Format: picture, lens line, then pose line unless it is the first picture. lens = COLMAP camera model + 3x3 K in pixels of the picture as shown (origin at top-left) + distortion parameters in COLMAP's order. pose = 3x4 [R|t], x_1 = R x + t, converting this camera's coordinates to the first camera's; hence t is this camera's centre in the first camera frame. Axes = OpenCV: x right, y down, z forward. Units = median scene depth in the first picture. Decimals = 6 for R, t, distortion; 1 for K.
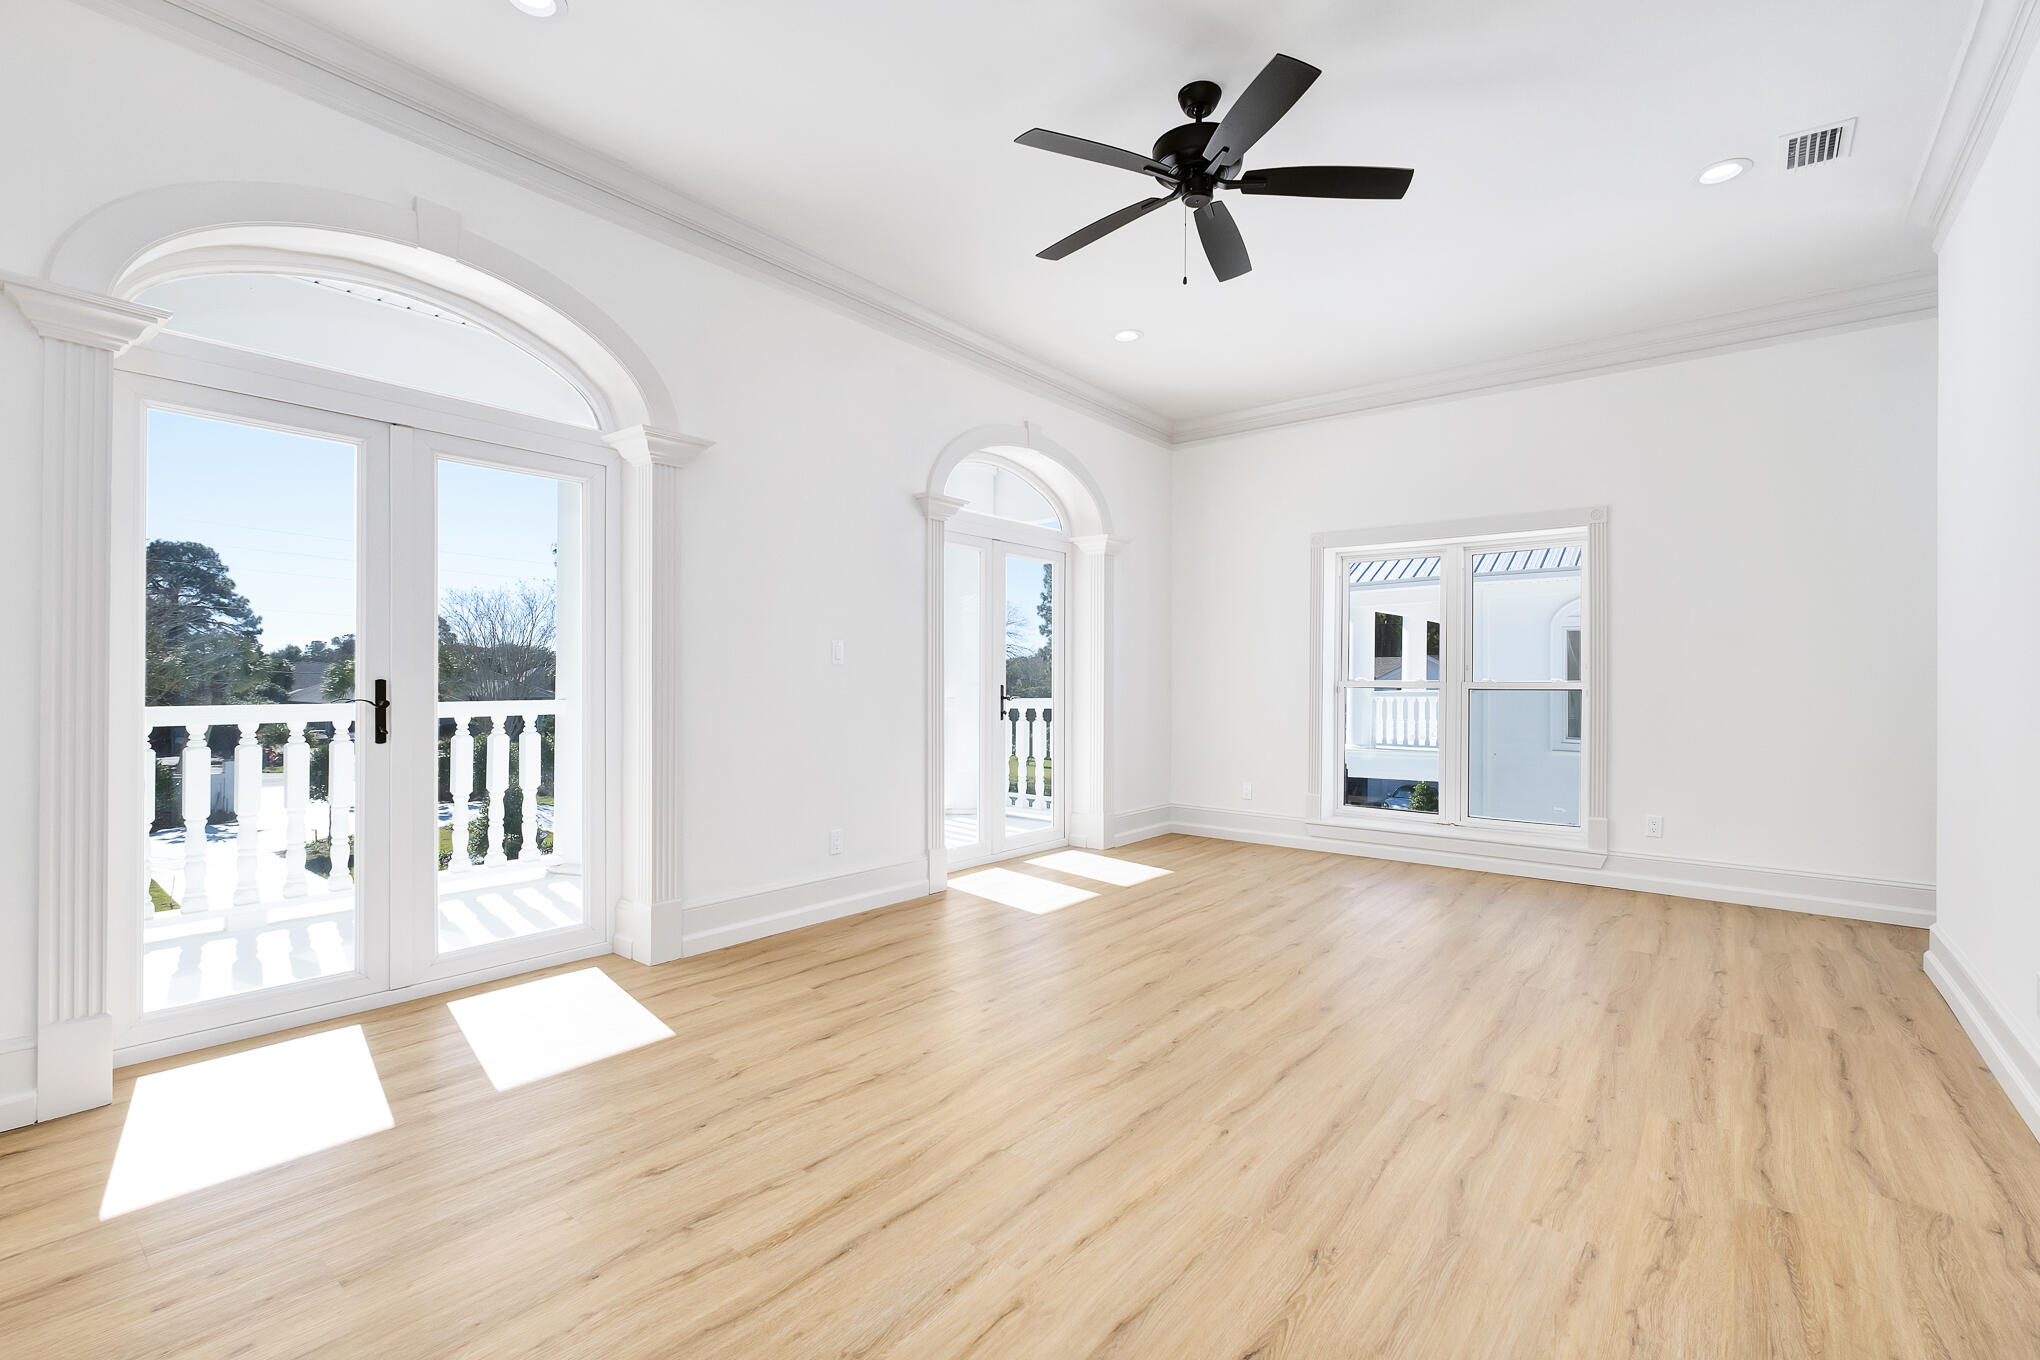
lens RADIAL K [[903.3, 0, 1012.7], [0, 903.3, 682.4], [0, 0, 1]] dist [-0.002470, 0.000322]
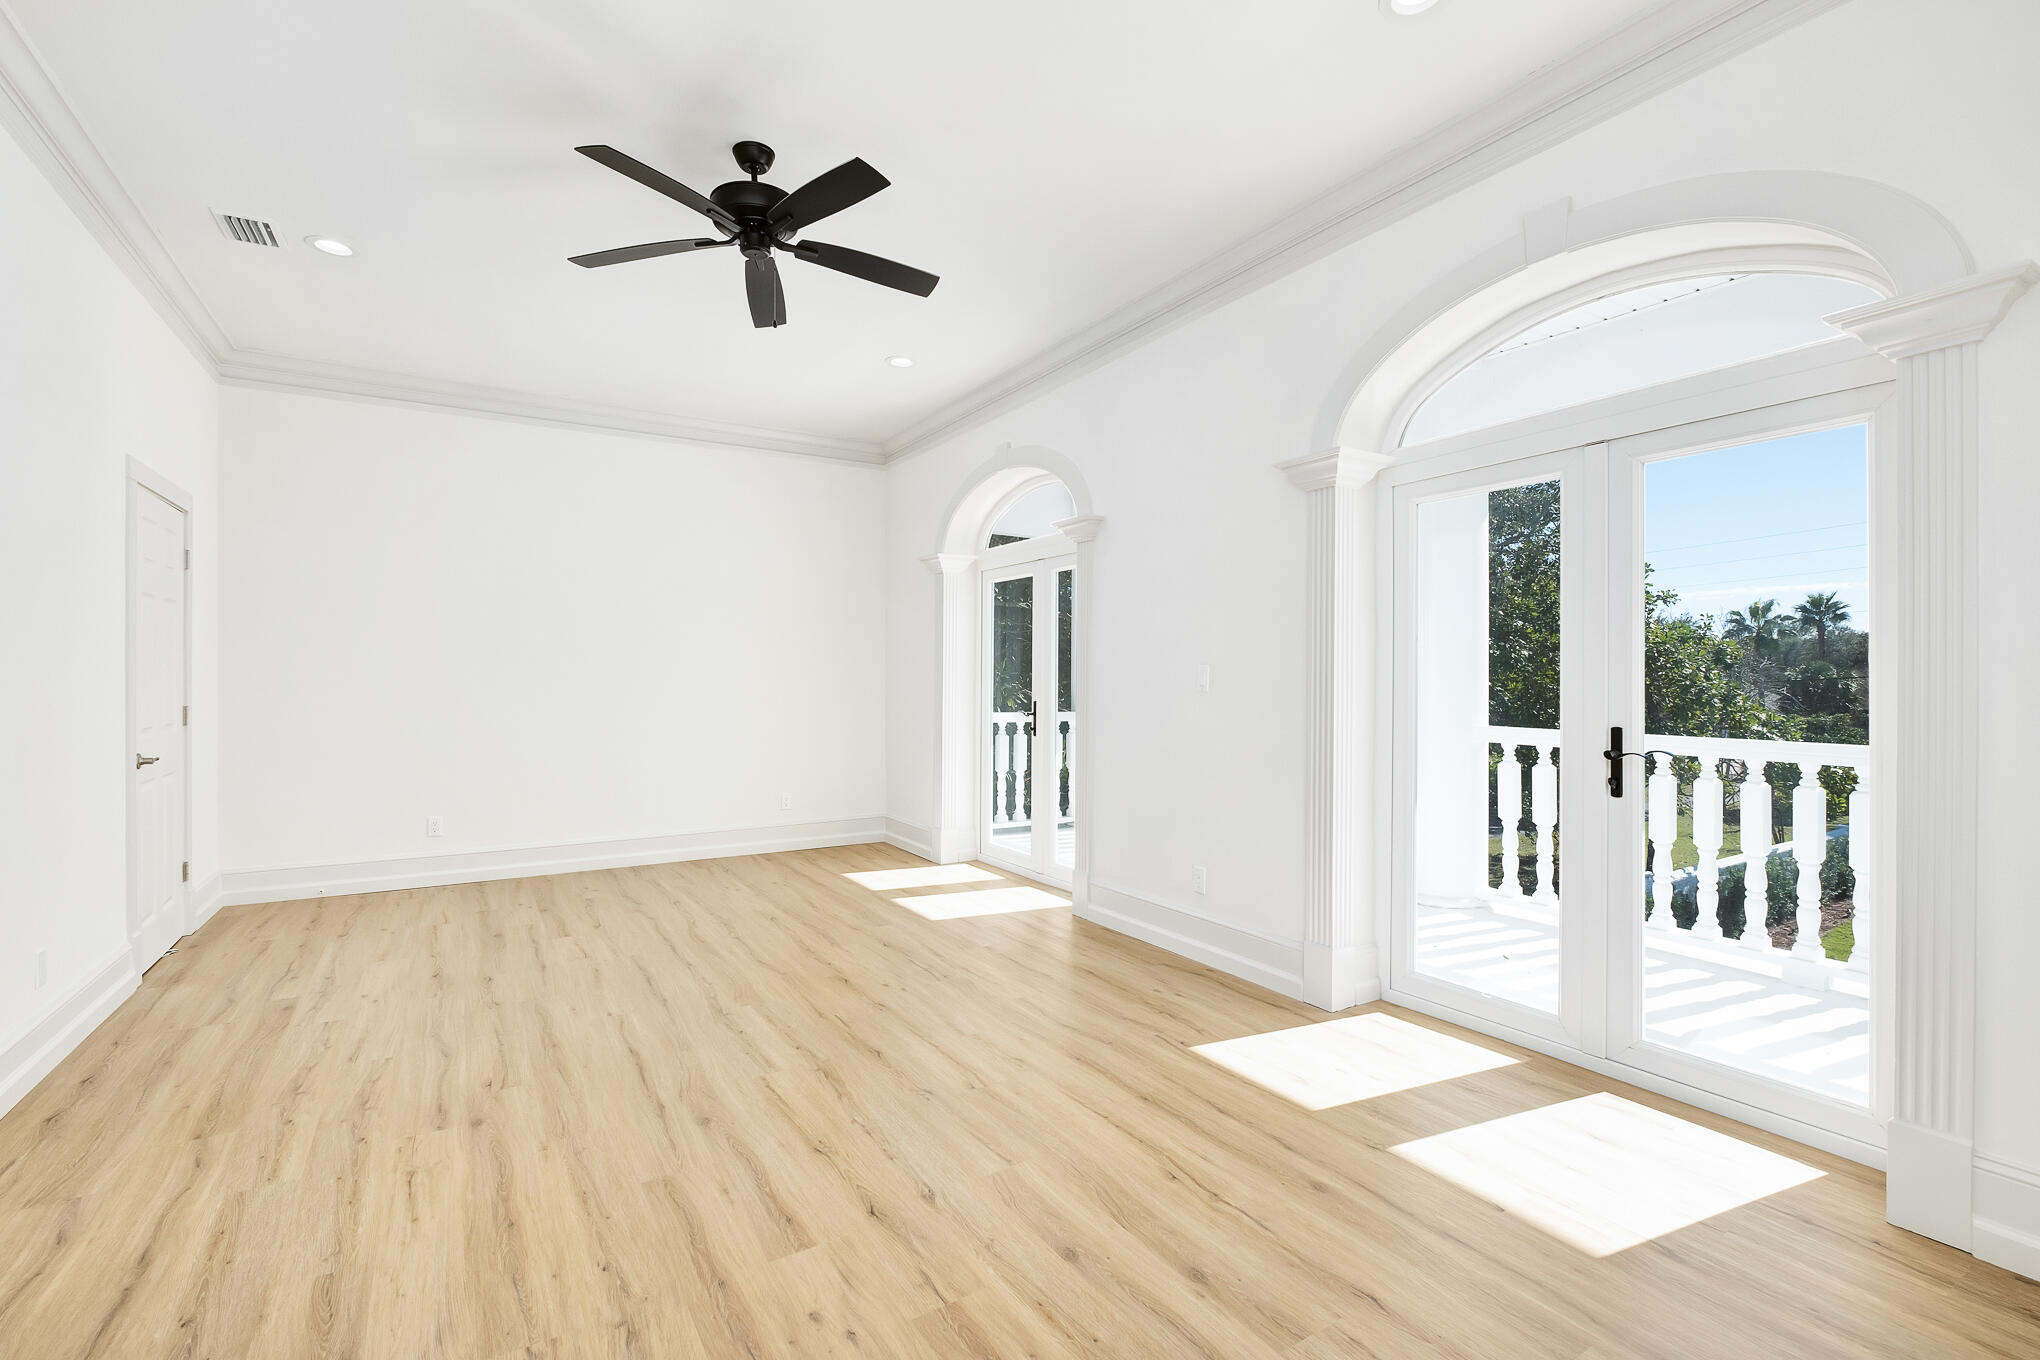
lens RADIAL K [[903.3, 0, 1006.6], [0, 903.3, 679.7], [0, 0, 1]] dist [-0.002470, 0.000322]
pose [[-0.337822, -0.008650, -0.941170, 1.274266], [-0.005890, 0.999958, -0.007076, -0.039536], [0.941192, 0.003153, -0.337858, 1.903333]]
